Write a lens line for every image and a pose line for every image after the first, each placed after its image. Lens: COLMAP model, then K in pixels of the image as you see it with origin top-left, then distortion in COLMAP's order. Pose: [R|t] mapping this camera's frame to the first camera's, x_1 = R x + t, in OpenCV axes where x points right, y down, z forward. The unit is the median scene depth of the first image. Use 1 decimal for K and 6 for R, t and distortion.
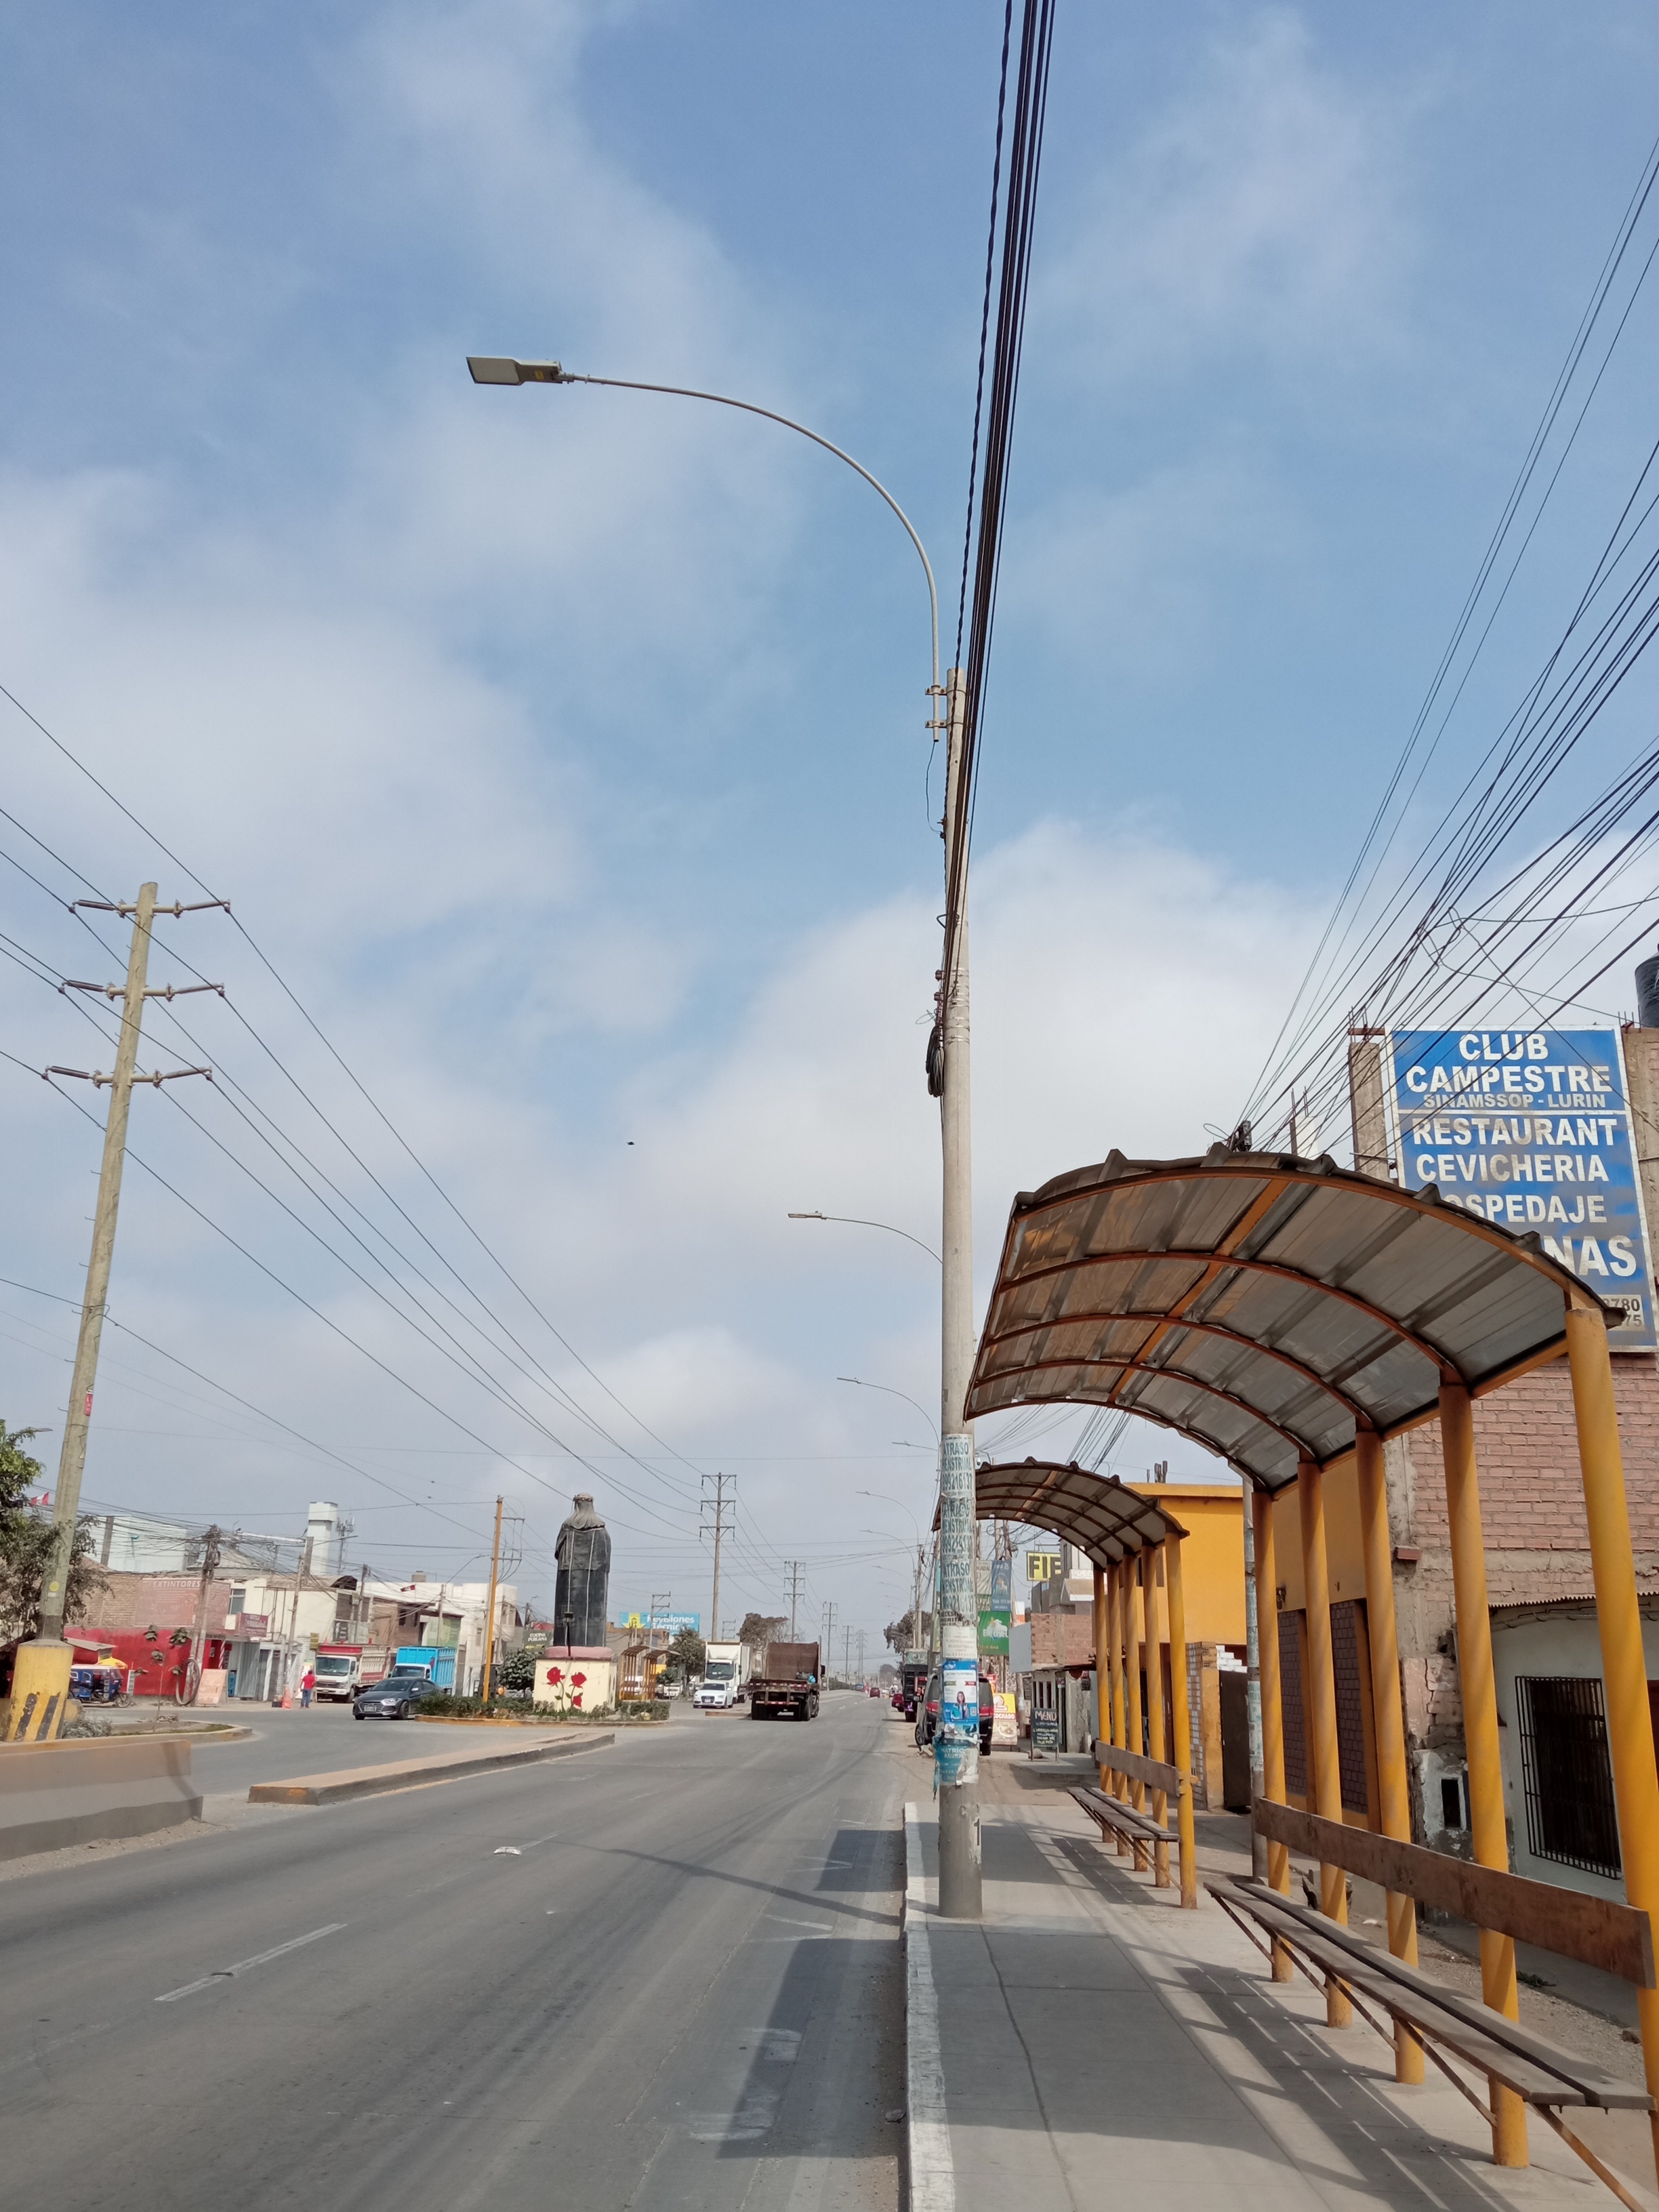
lens RADIAL K [[1789.2, 0, 833.1], [0, 1789.2, 1100.5], [0, 0, 1]] dist [0.127126, -0.225559]
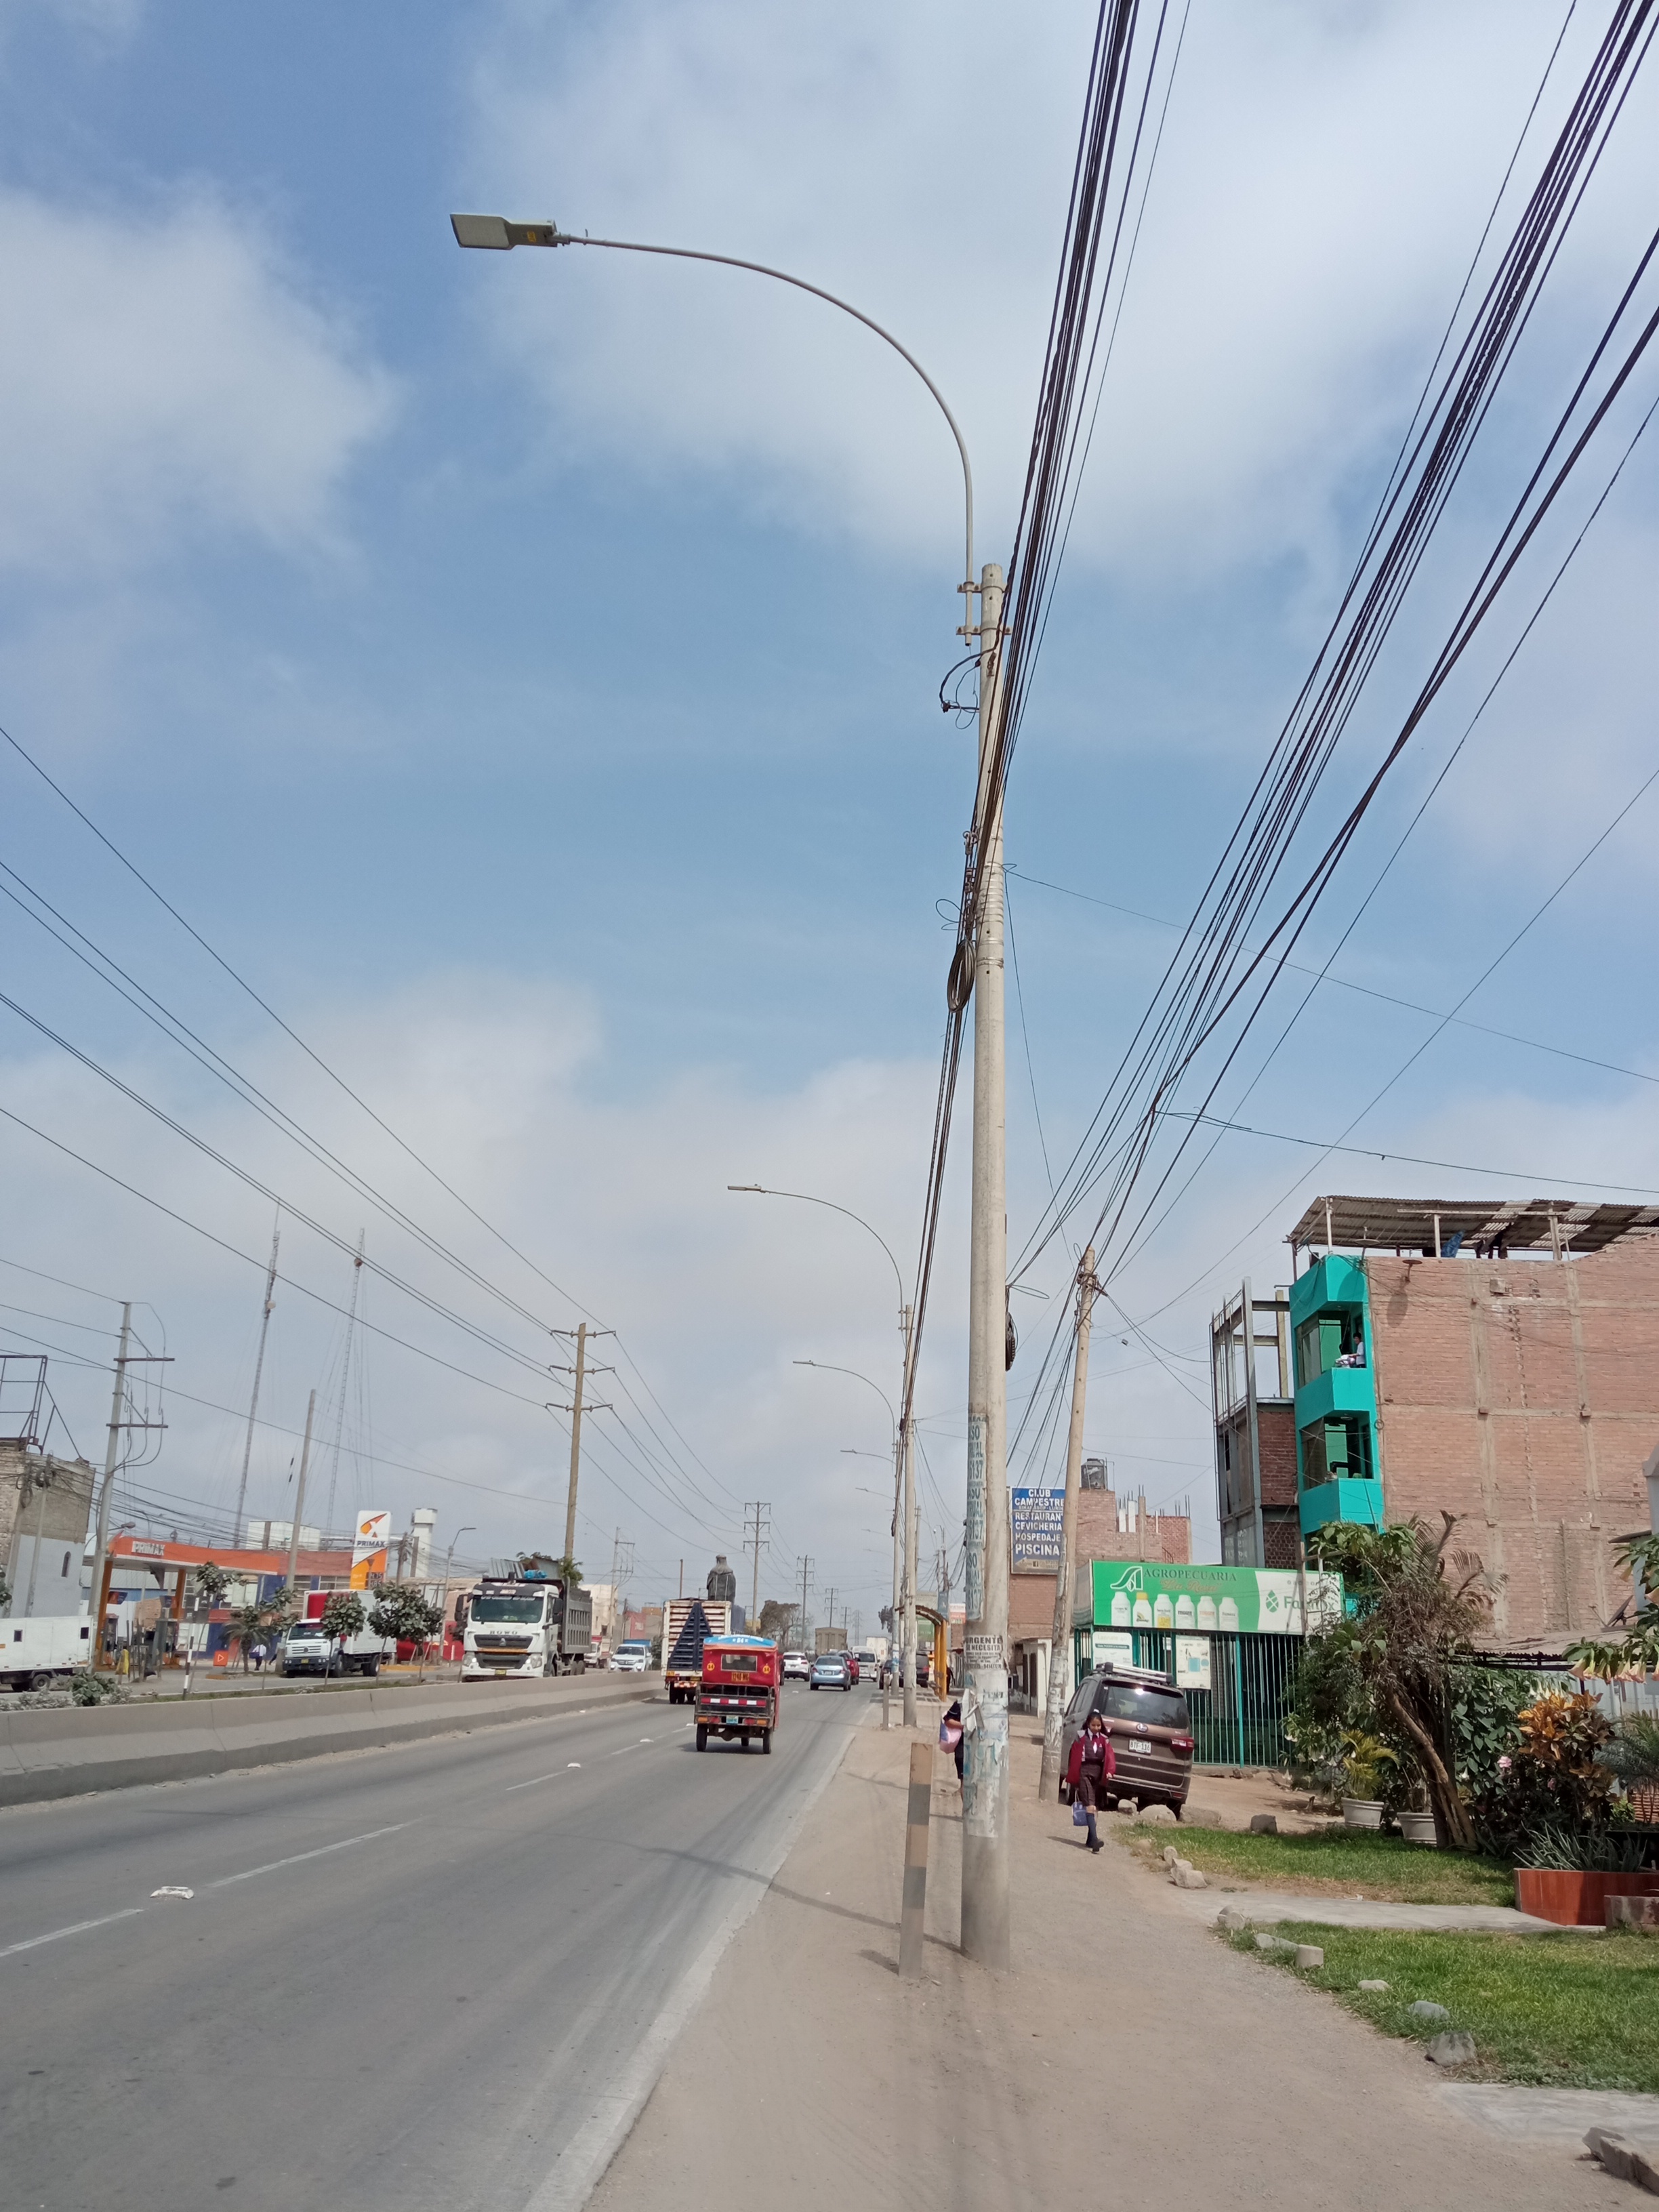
lens RADIAL K [[1789.2, 0, 833.1], [0, 1789.2, 1100.5], [0, 0, 1]] dist [0.127126, -0.225559]
pose [[0.999968, 0.007888, 0.001256, -0.028190], [-0.007903, 0.999898, 0.011939, -0.288704], [-0.001161, -0.011948, 0.999928, -0.905424]]
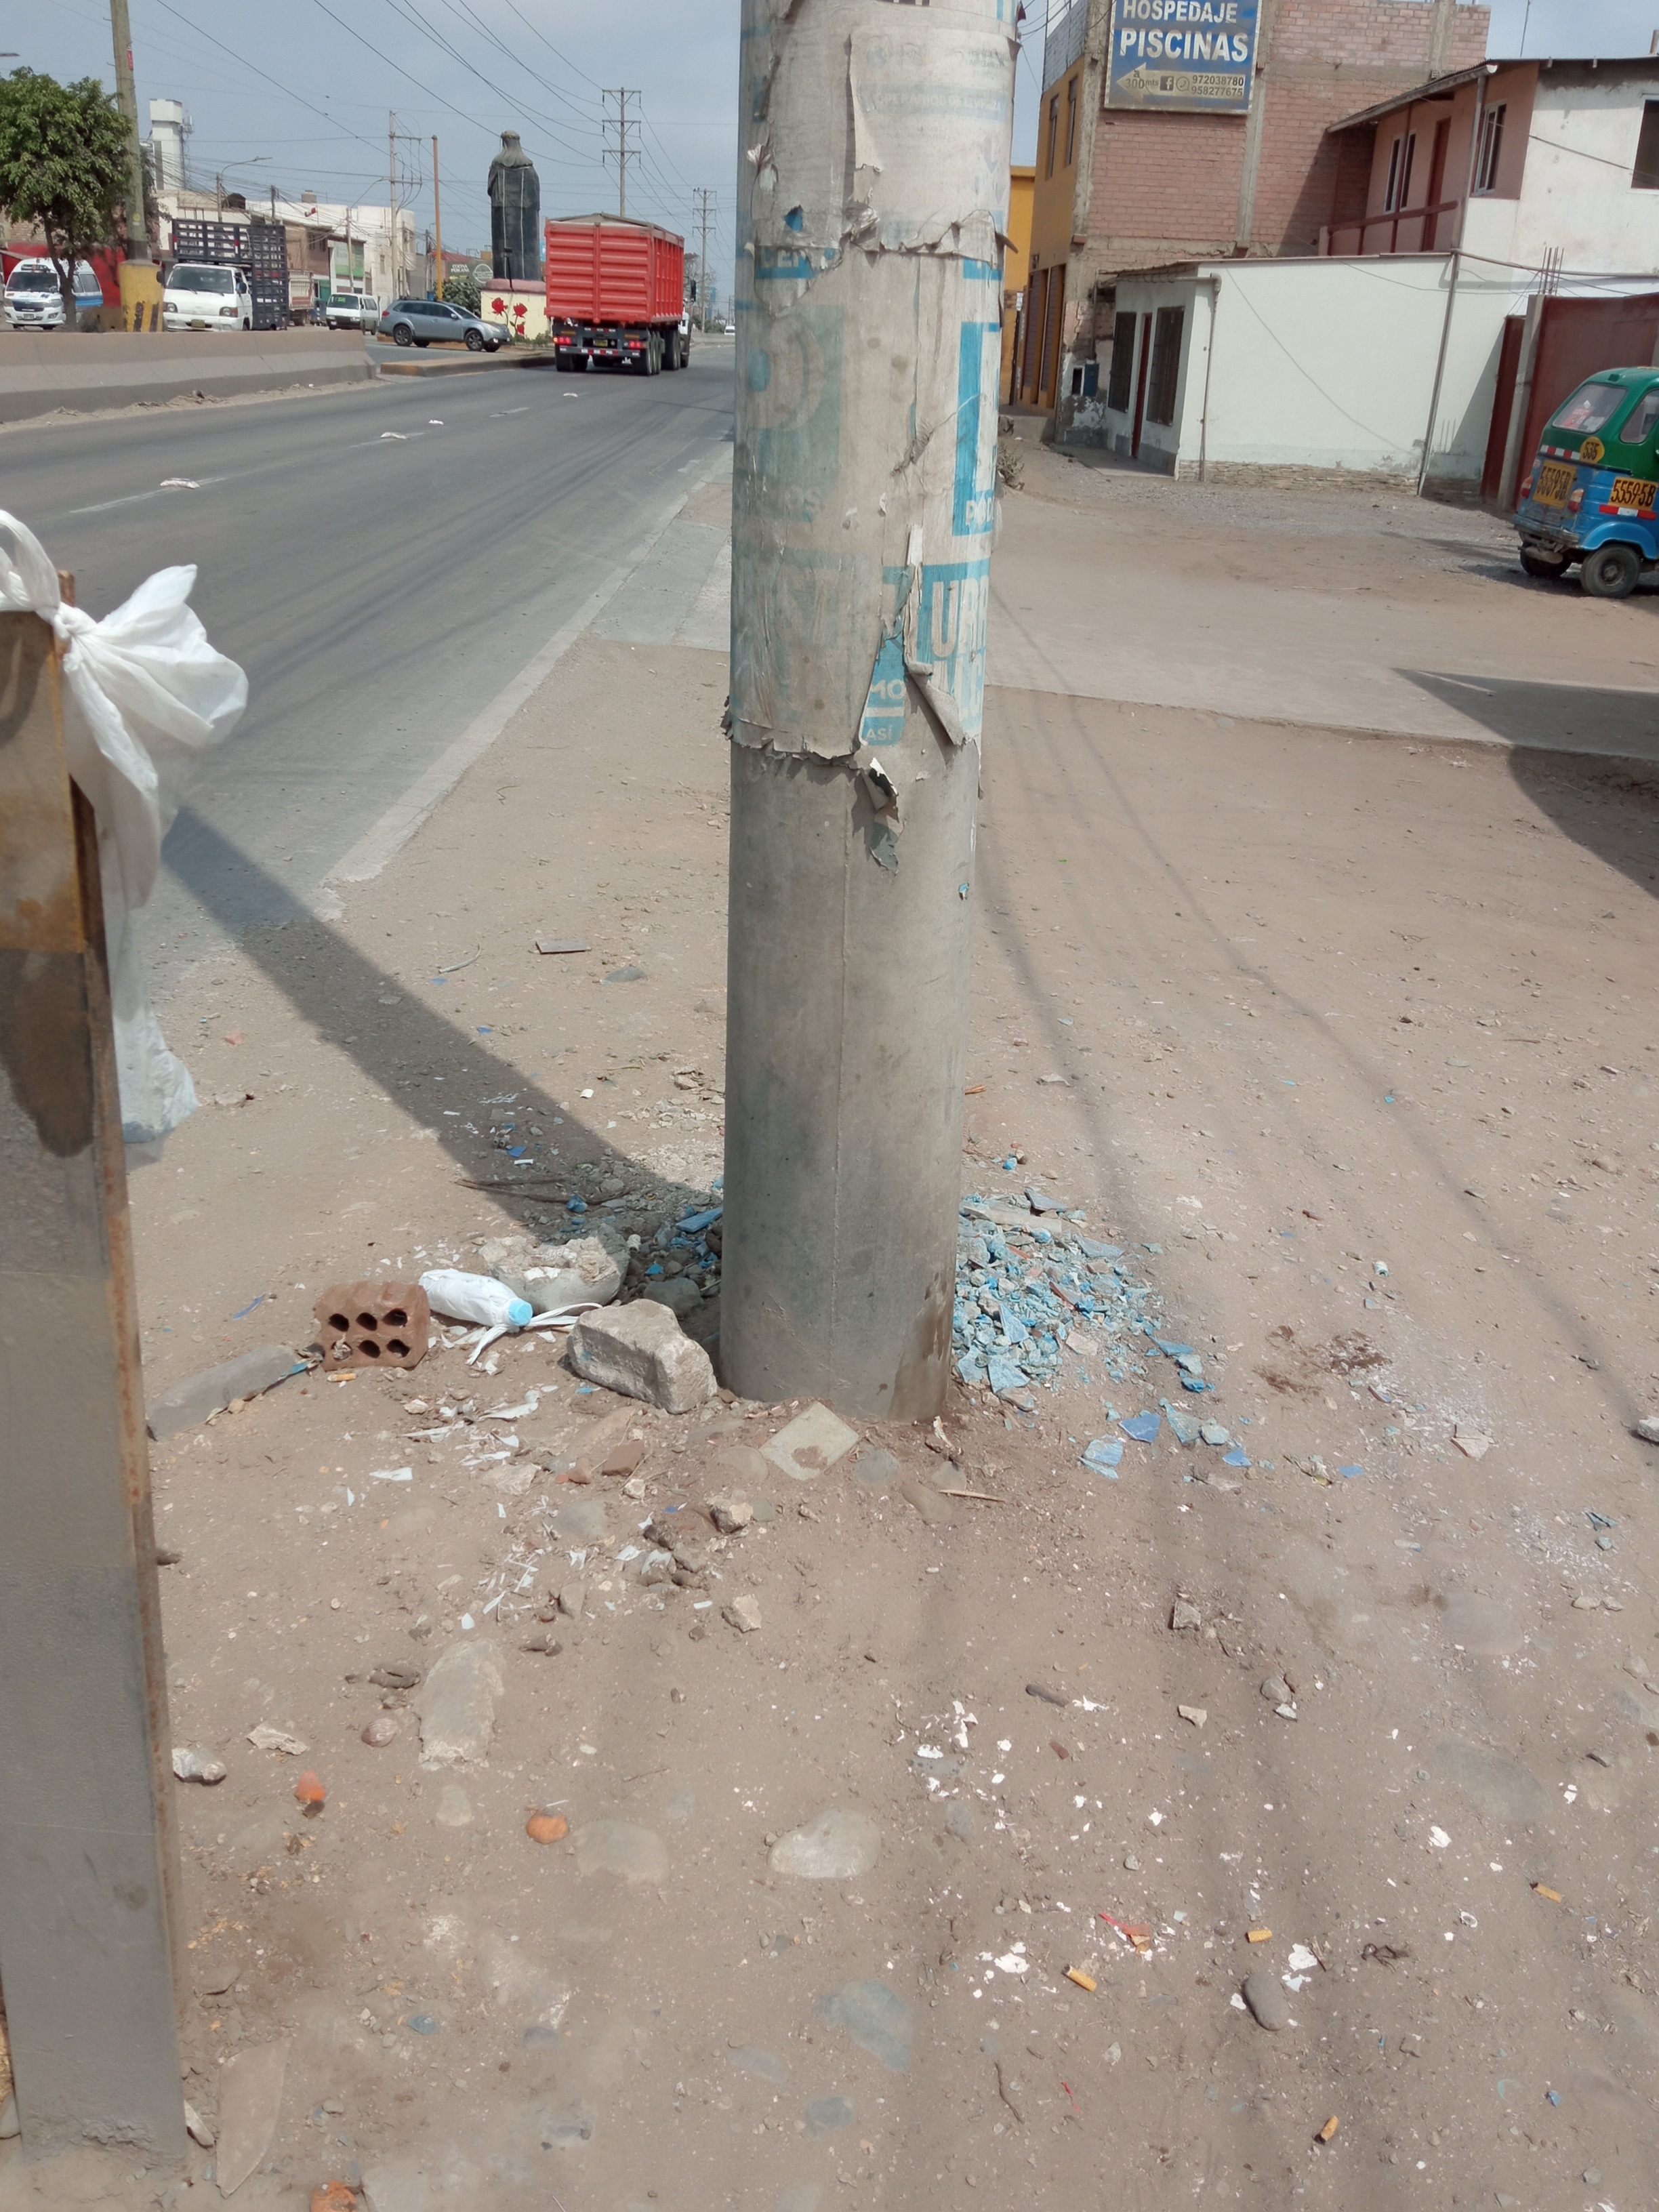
lens RADIAL K [[2008.0, 0, 836.8], [0, 2008.0, 1068.6], [0, 0, 1]] dist [0.117020, -0.214201]
pose [[0.998823, 0.009031, 0.047661, -0.000027], [-0.036336, 0.790211, 0.611756, -0.087099], [-0.032138, -0.612768, 0.789609, -0.288802]]
